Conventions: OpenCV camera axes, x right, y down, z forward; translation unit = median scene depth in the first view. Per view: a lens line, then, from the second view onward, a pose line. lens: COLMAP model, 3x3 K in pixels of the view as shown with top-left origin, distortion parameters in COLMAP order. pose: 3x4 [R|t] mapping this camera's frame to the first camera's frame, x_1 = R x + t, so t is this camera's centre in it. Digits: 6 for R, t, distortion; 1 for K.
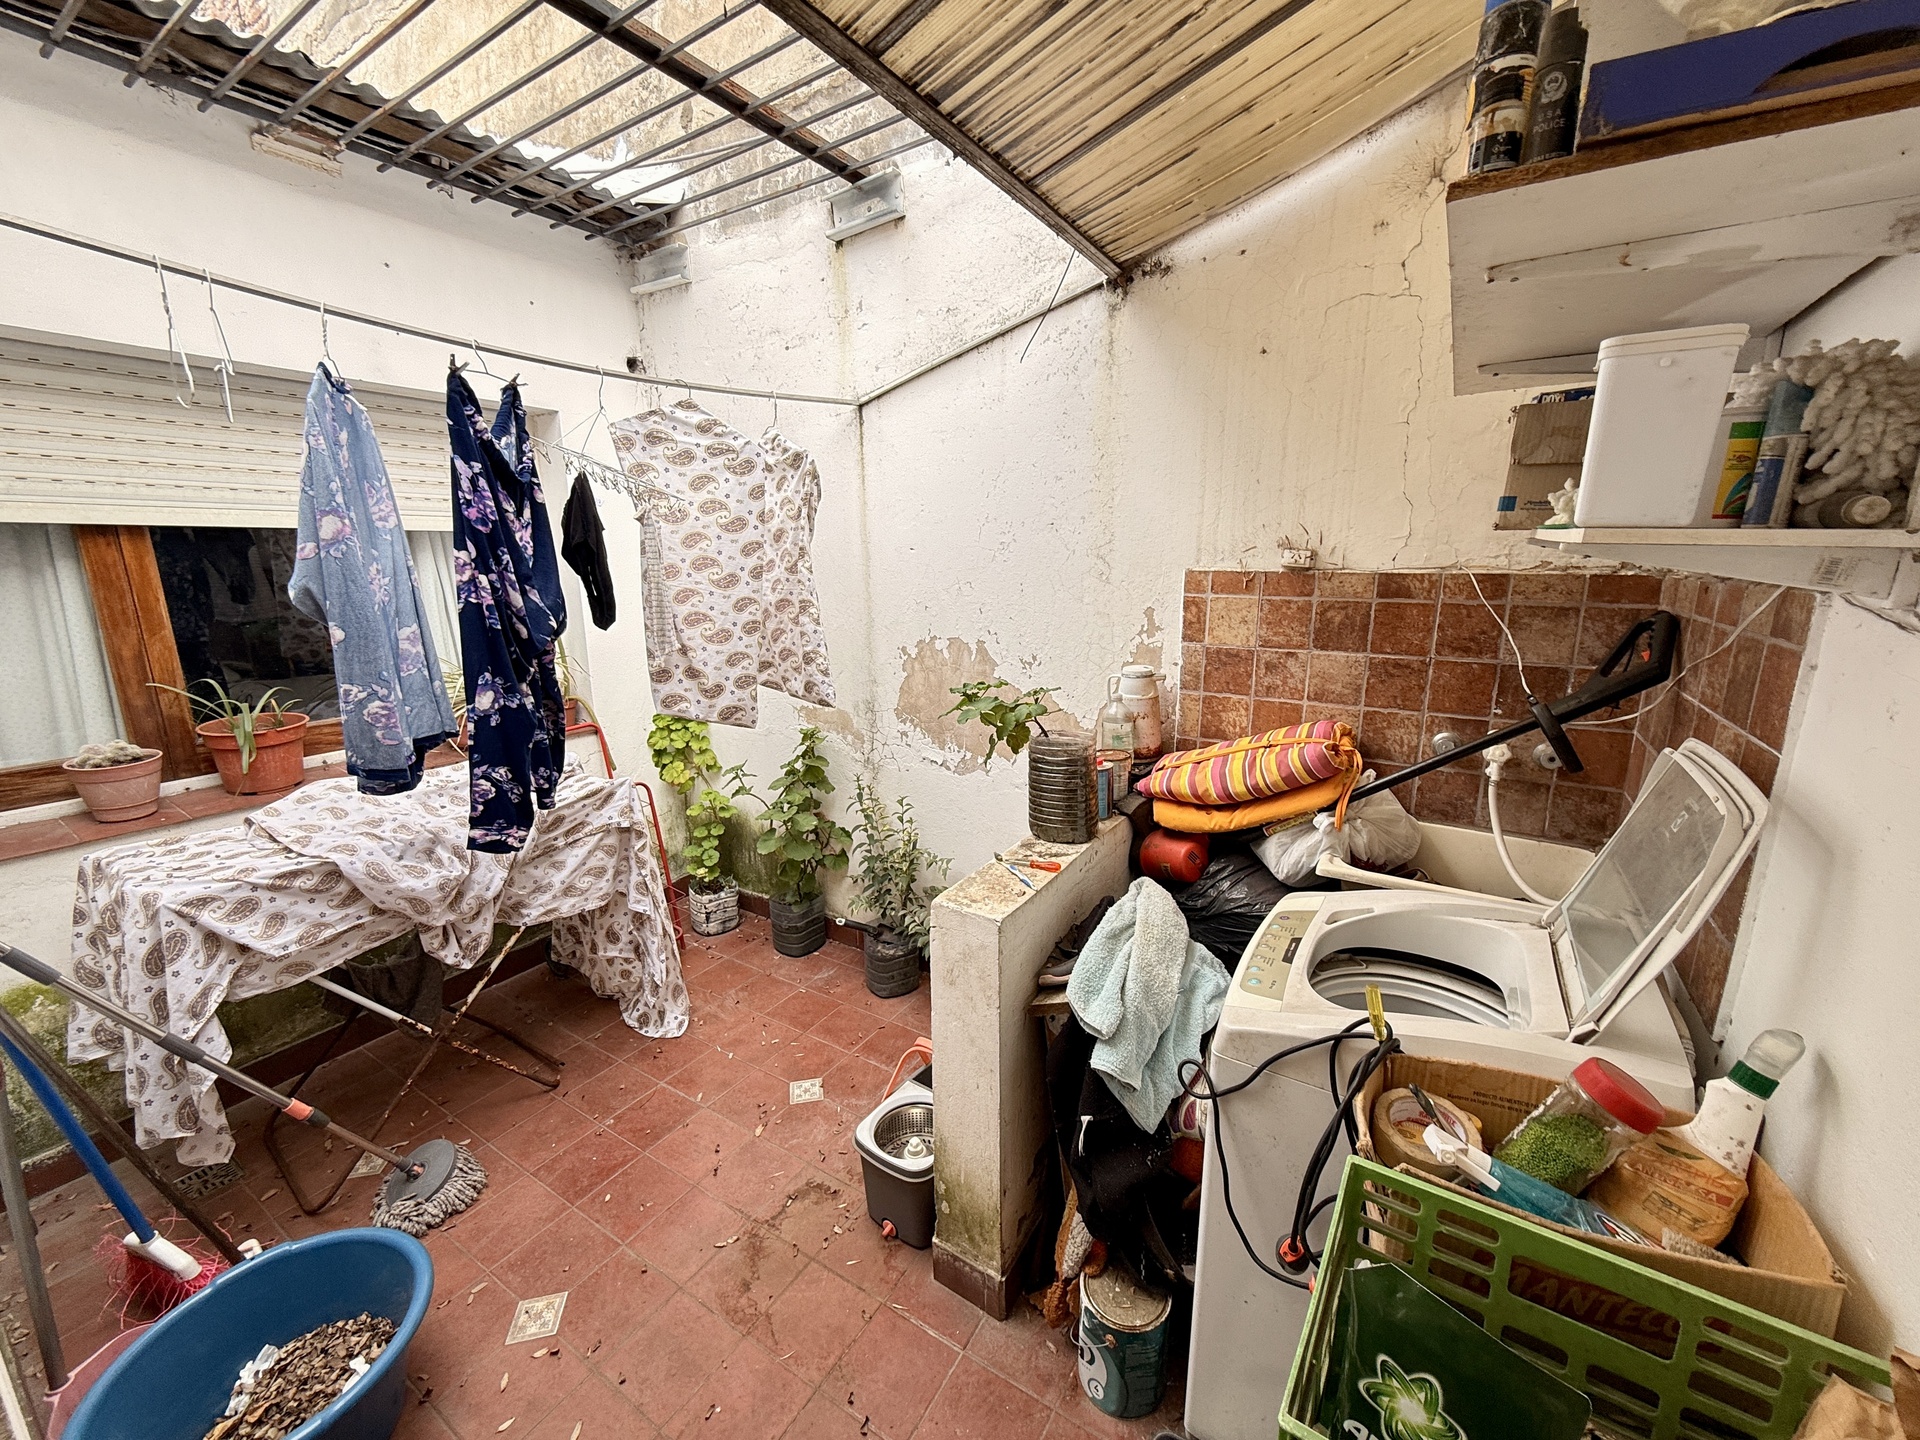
lens RADIAL K [[763.8, 0, 959.9], [0, 763.8, 714.4], [0, 0, 1]] dist [-0.000100, -0.000335]
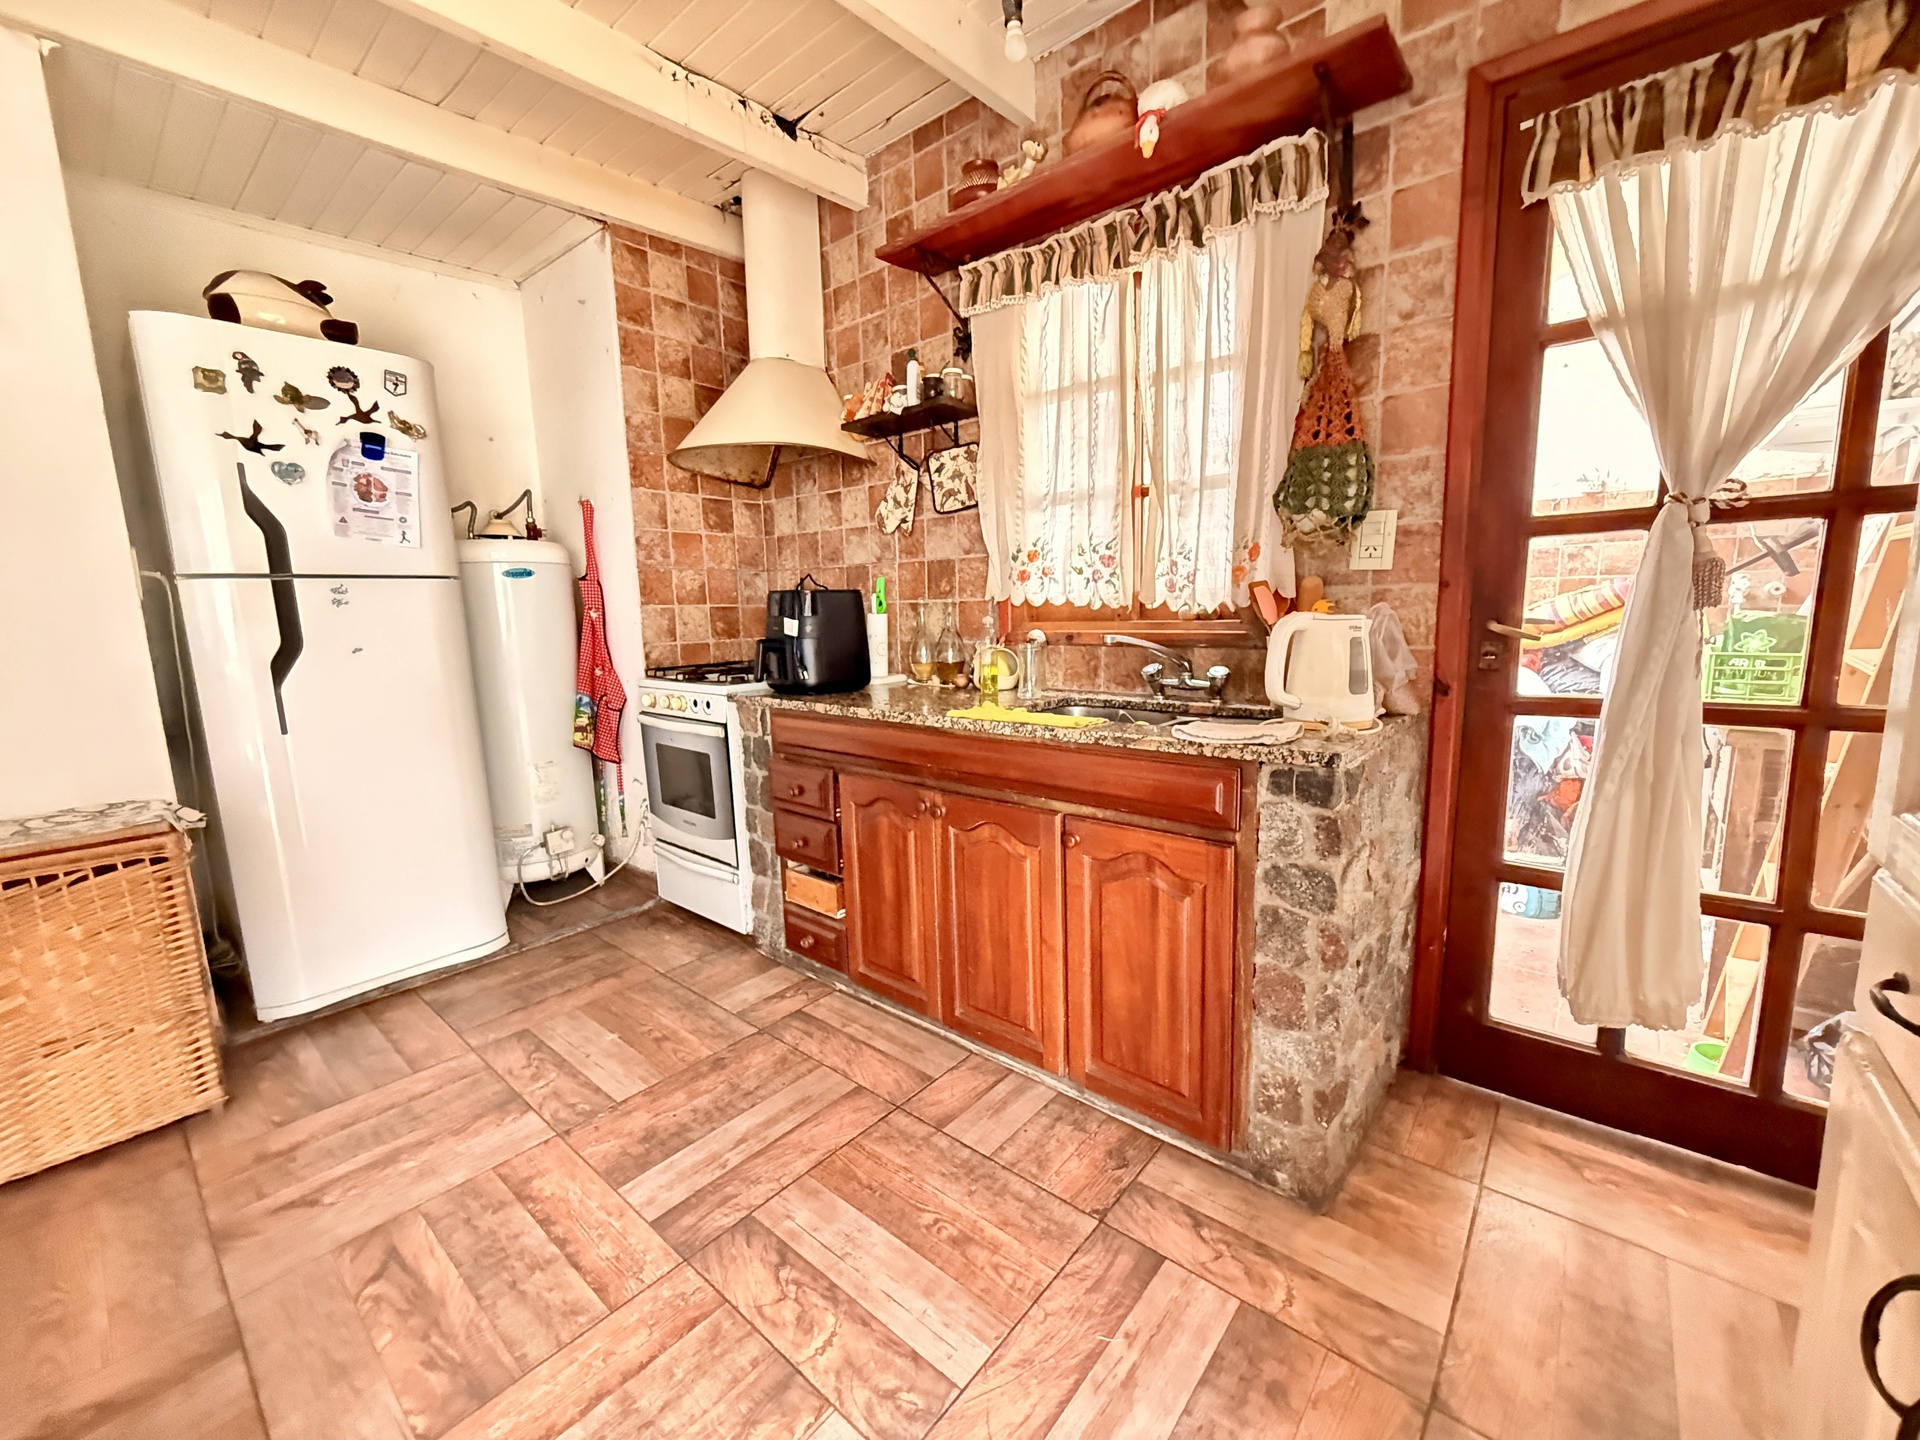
lens RADIAL K [[763.8, 0, 968.5], [0, 763.8, 719.7], [0, 0, 1]] dist [-0.000100, -0.000335]
pose [[0.991244, 0.005006, -0.131947, -0.665038], [-0.012782, 0.998226, -0.058151, 0.406575], [0.131422, 0.059328, 0.989550, -0.765052]]
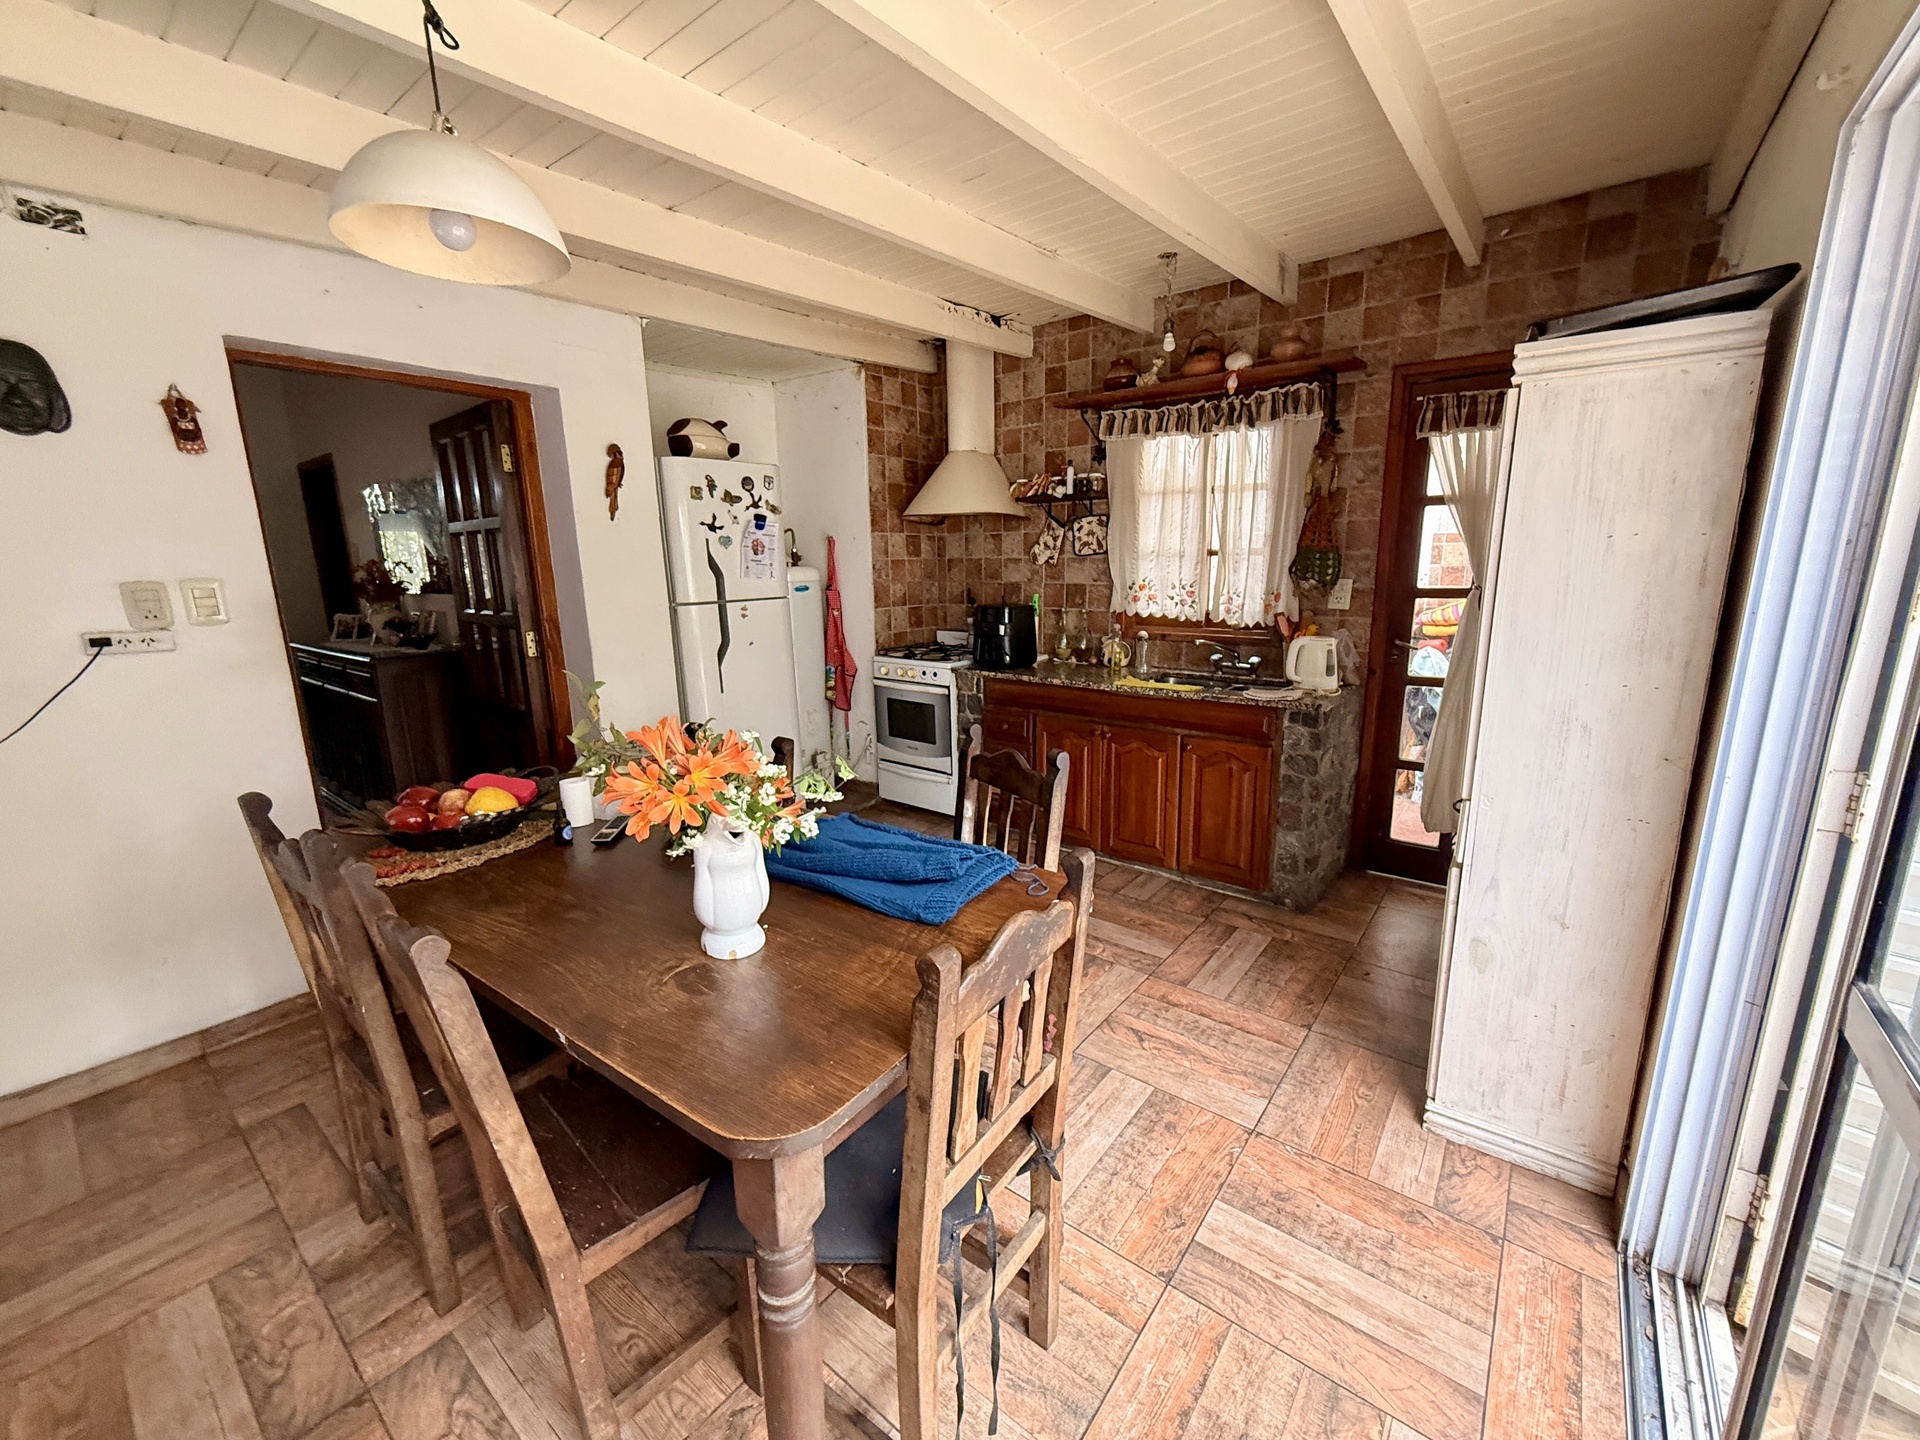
lens RADIAL K [[763.8, 0, 968.2], [0, 763.8, 719.8], [0, 0, 1]] dist [-0.000100, -0.000335]
pose [[0.995130, 0.013385, -0.097655, -1.341277], [-0.012987, 0.999905, 0.004709, 0.447551], [0.097709, -0.003418, 0.995209, -2.634972]]
